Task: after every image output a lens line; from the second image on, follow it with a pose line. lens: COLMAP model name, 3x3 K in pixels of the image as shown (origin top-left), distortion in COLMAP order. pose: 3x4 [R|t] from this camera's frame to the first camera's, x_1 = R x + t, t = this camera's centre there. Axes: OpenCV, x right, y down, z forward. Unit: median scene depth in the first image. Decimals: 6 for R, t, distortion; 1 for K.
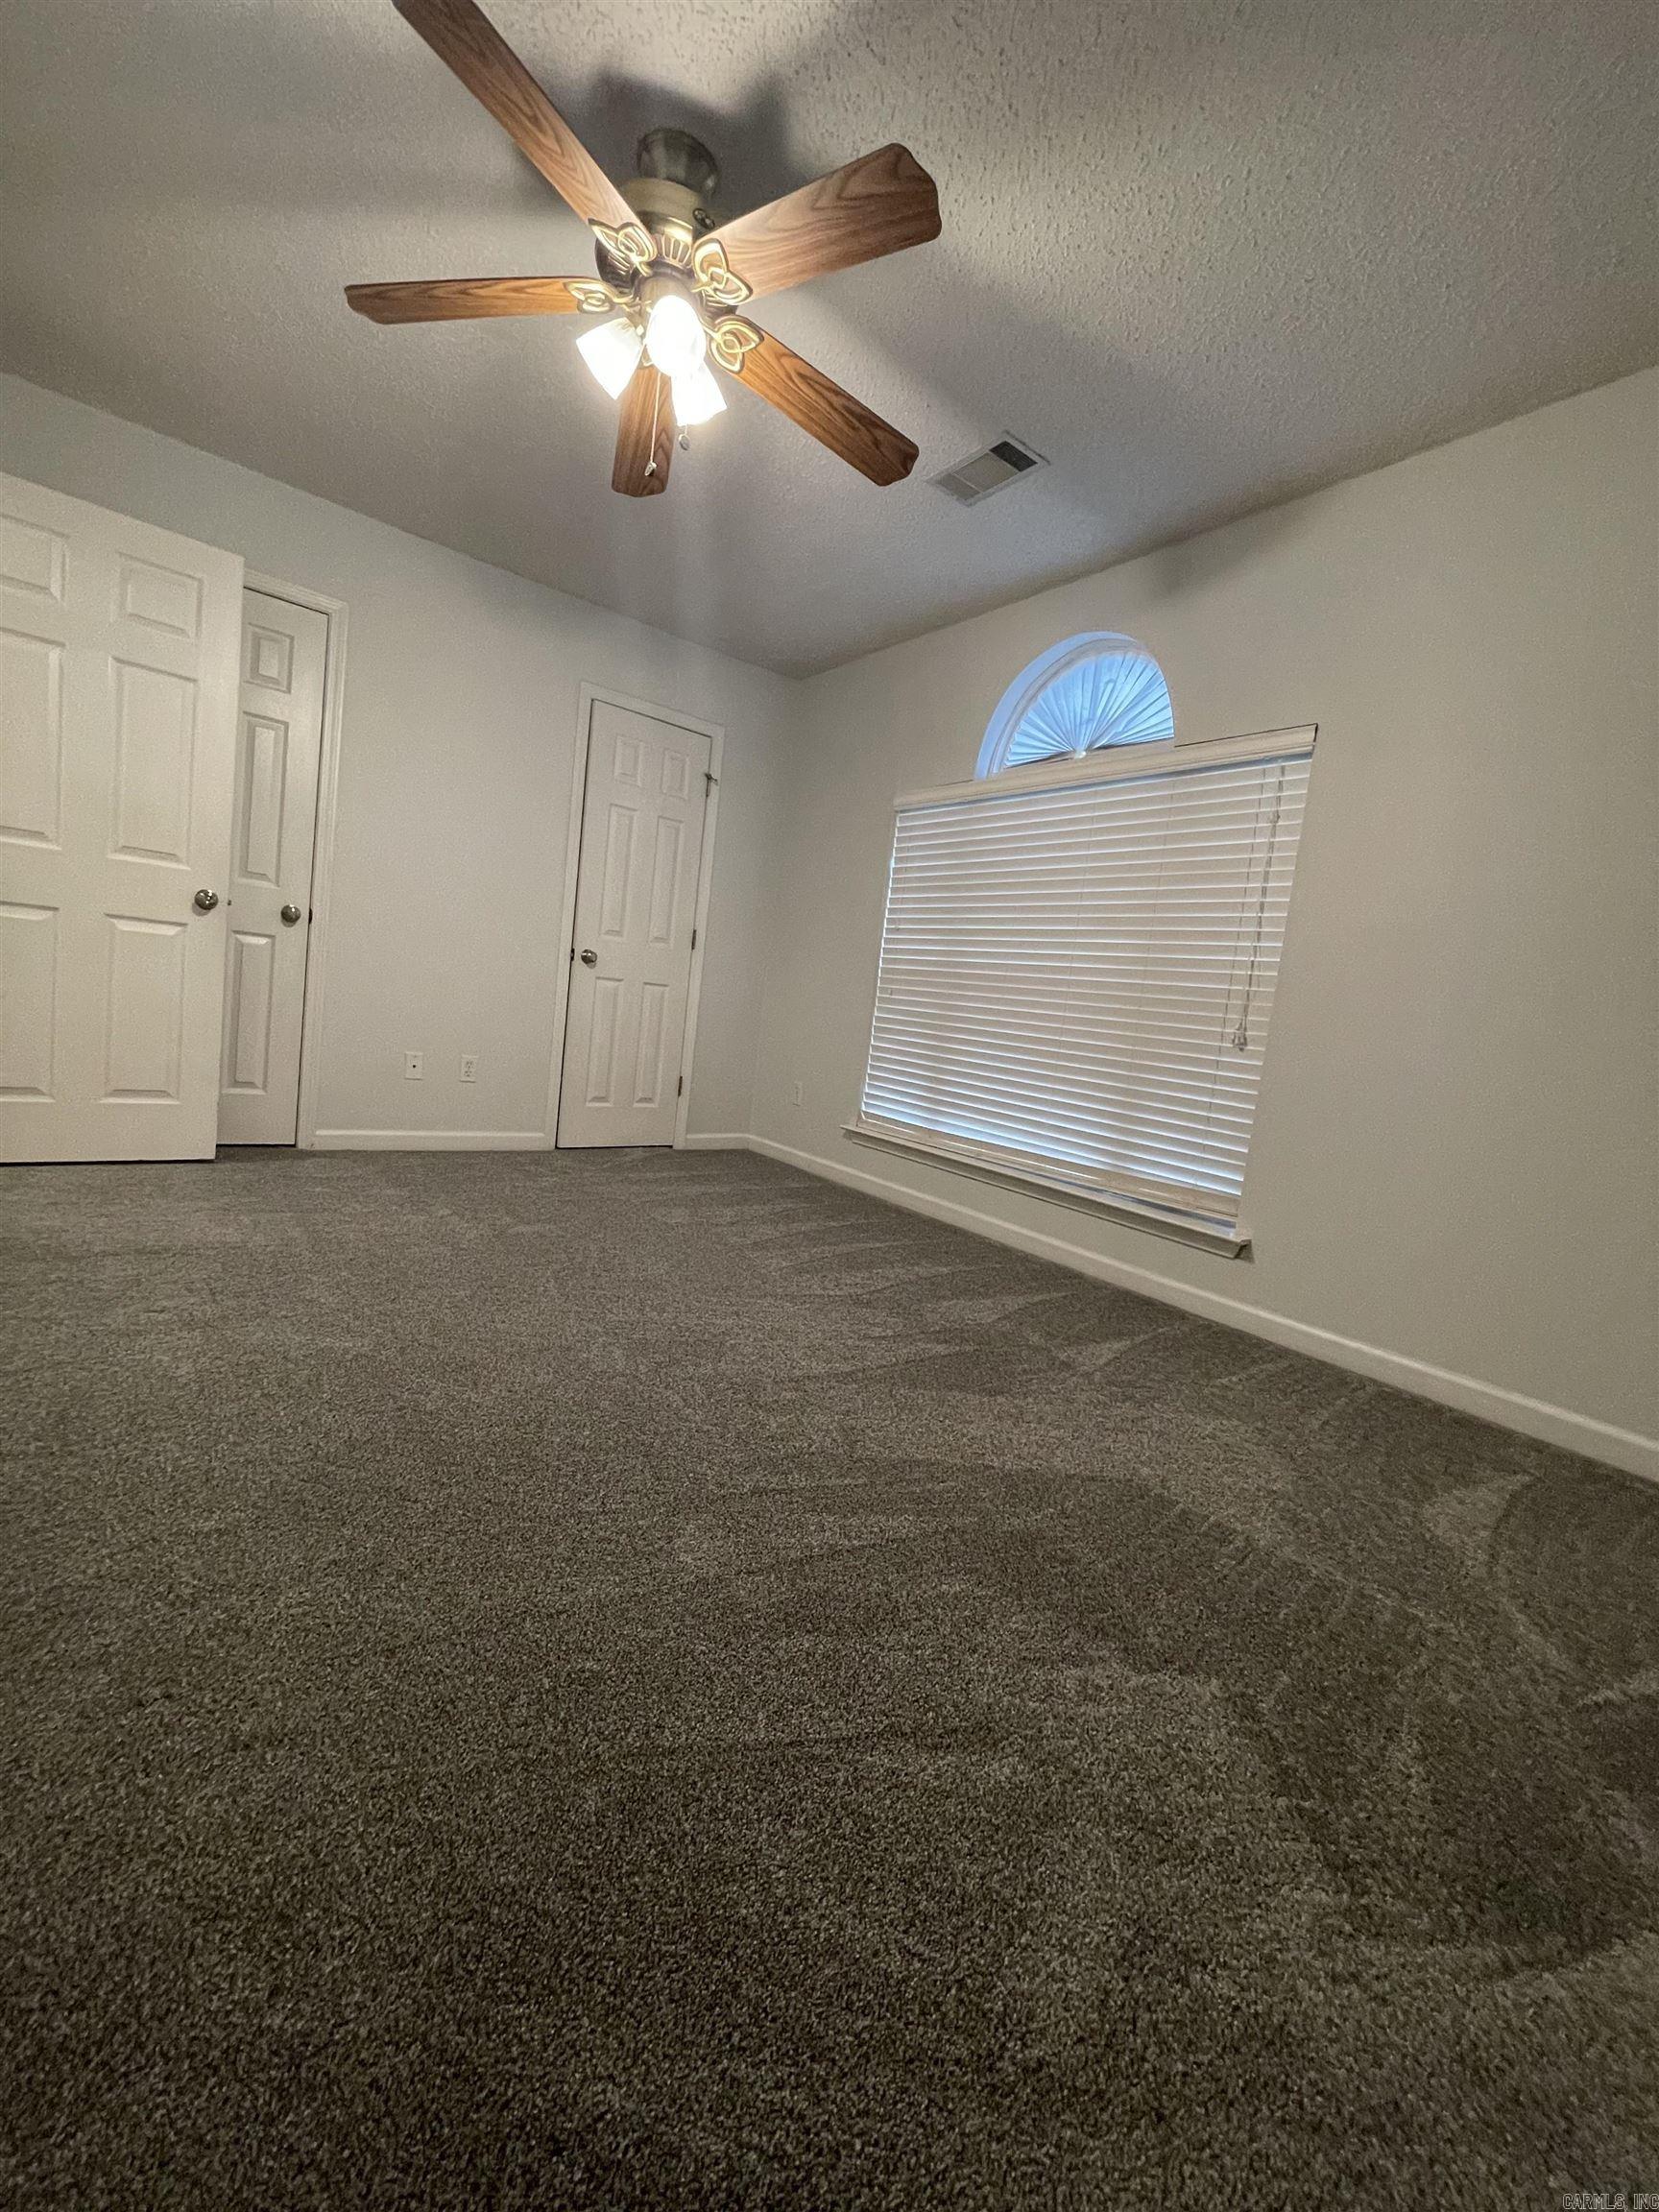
lens RADIAL K [[900.0, 0, 831.3], [0, 900.0, 1096.5], [0, 0, 1]] dist [-0.001431, 0.003578]
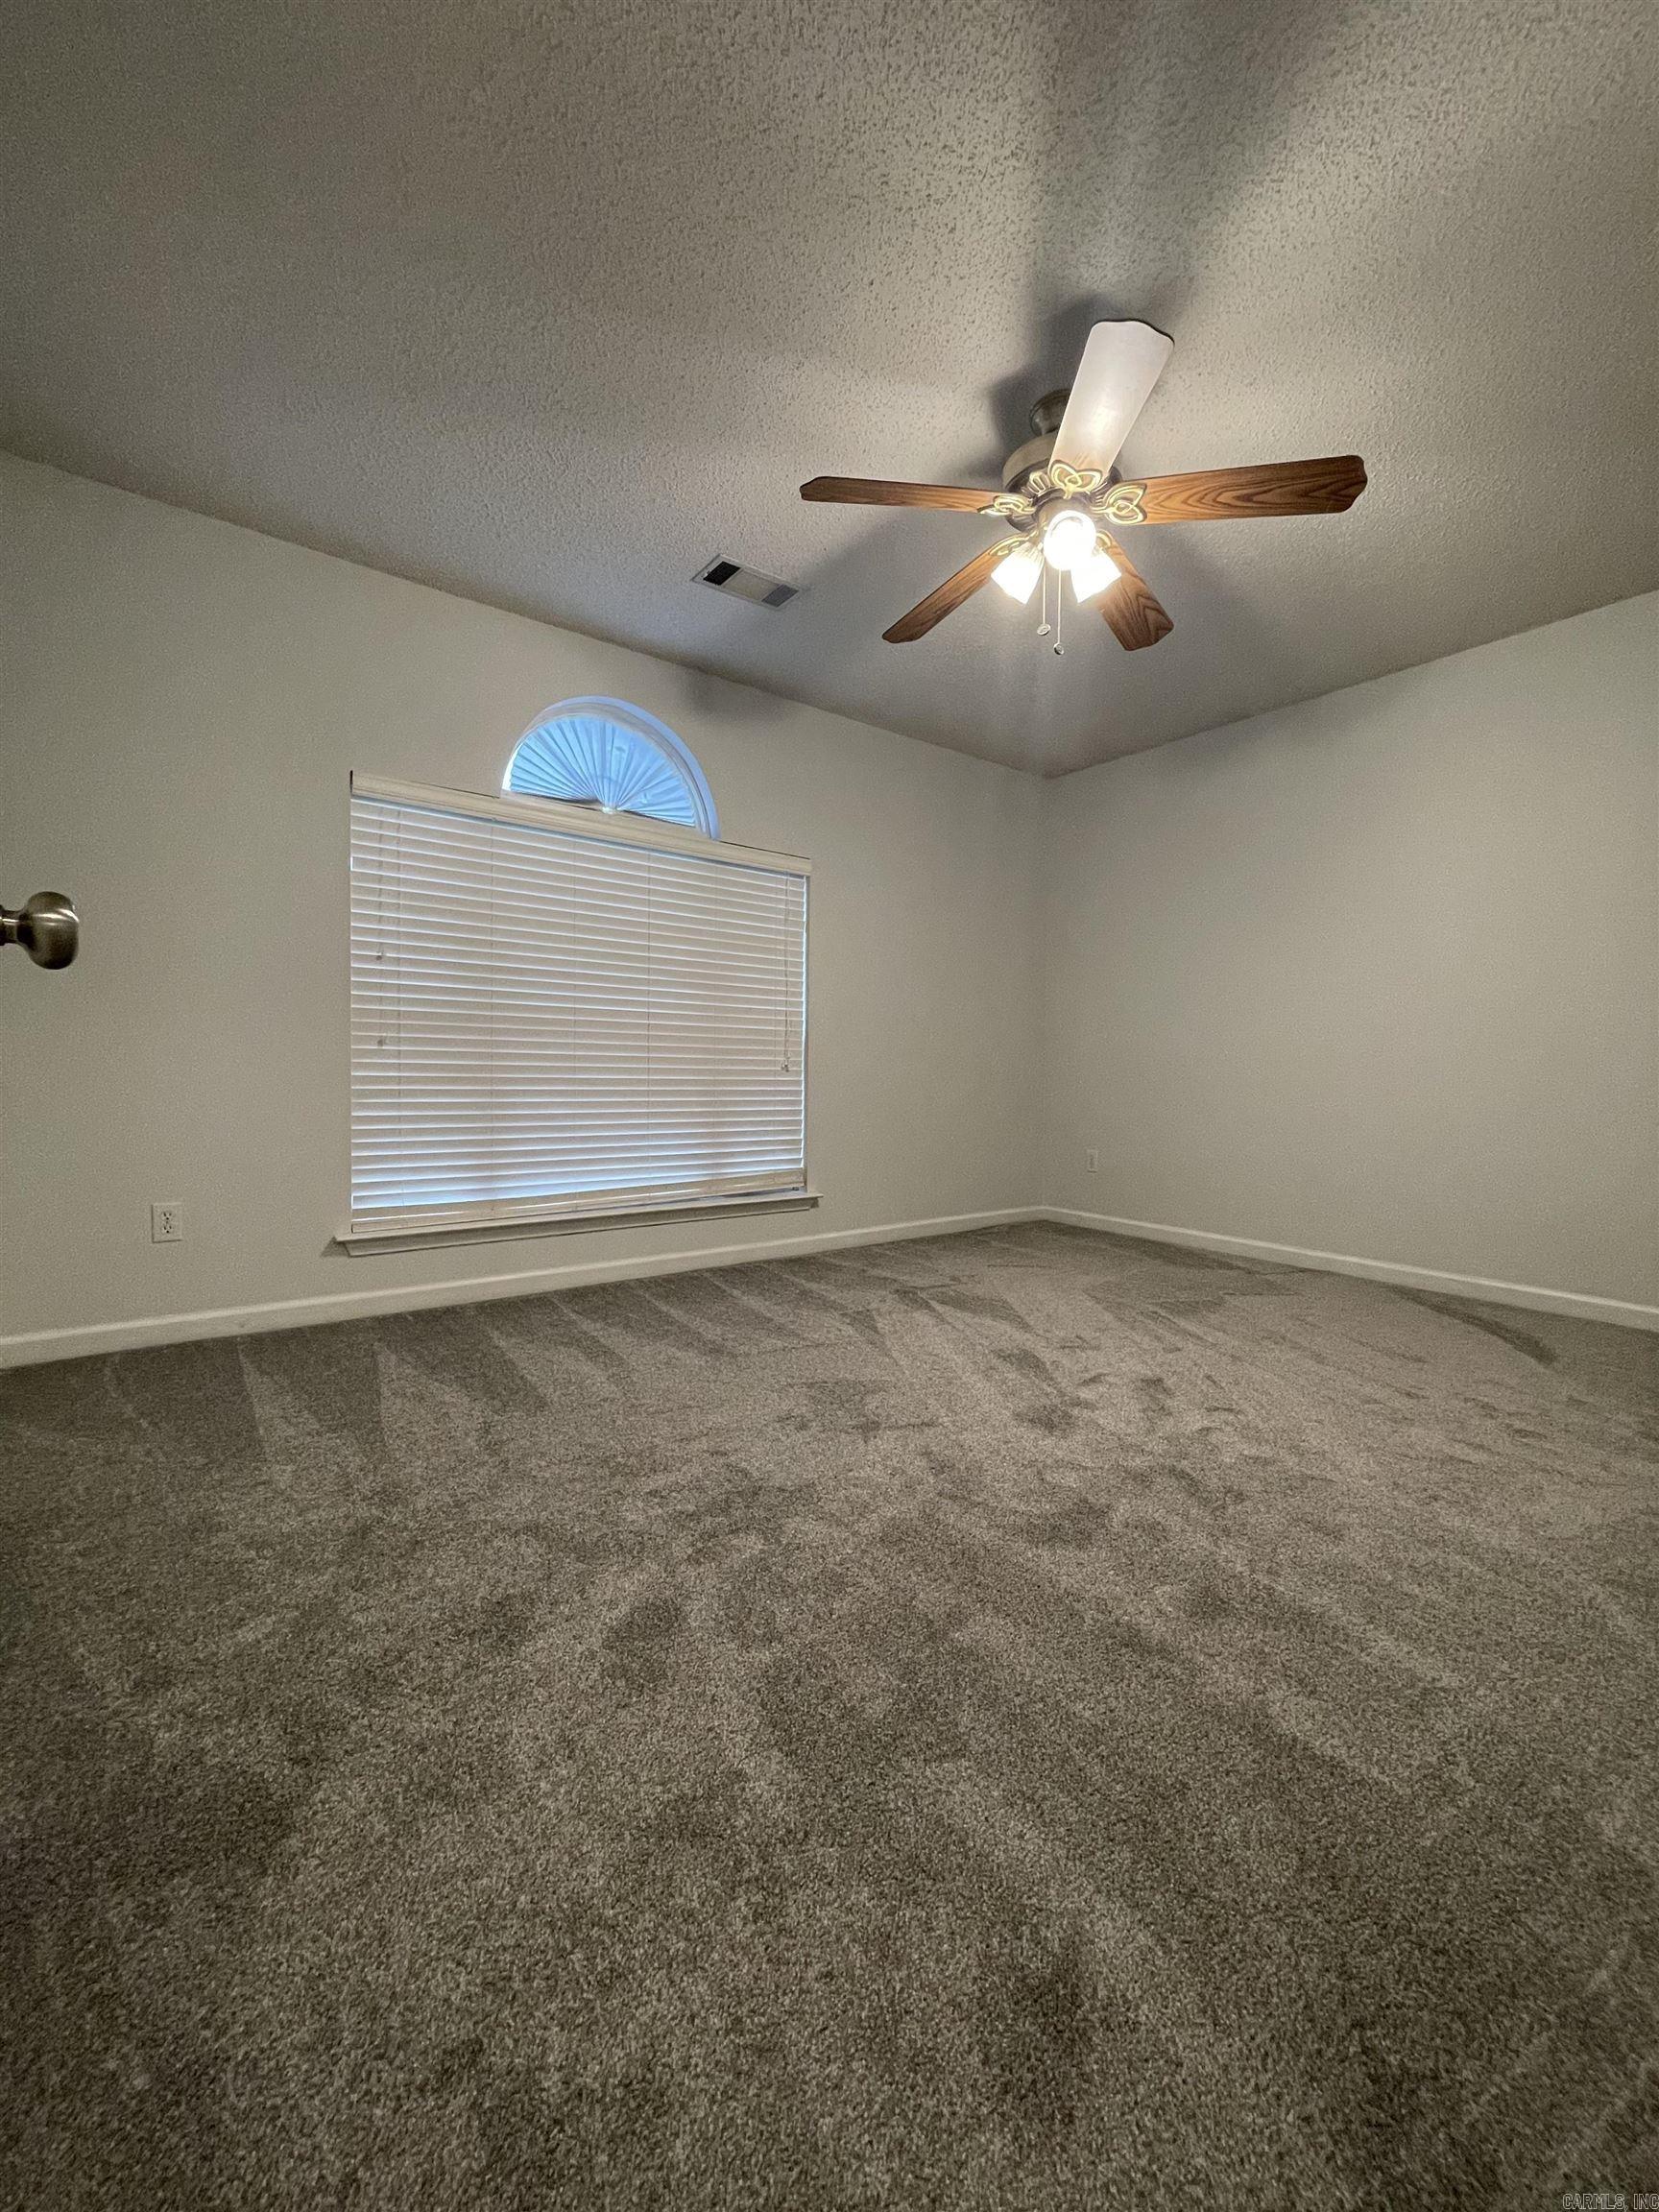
lens RADIAL K [[900.0, 0, 831.3], [0, 900.0, 1096.5], [0, 0, 1]] dist [-0.001431, 0.003578]
pose [[0.008772, -0.149134, 0.988778, -0.864697], [0.086302, 0.985239, 0.147835, -0.191933], [-0.996230, 0.084037, 0.021513, 0.783269]]
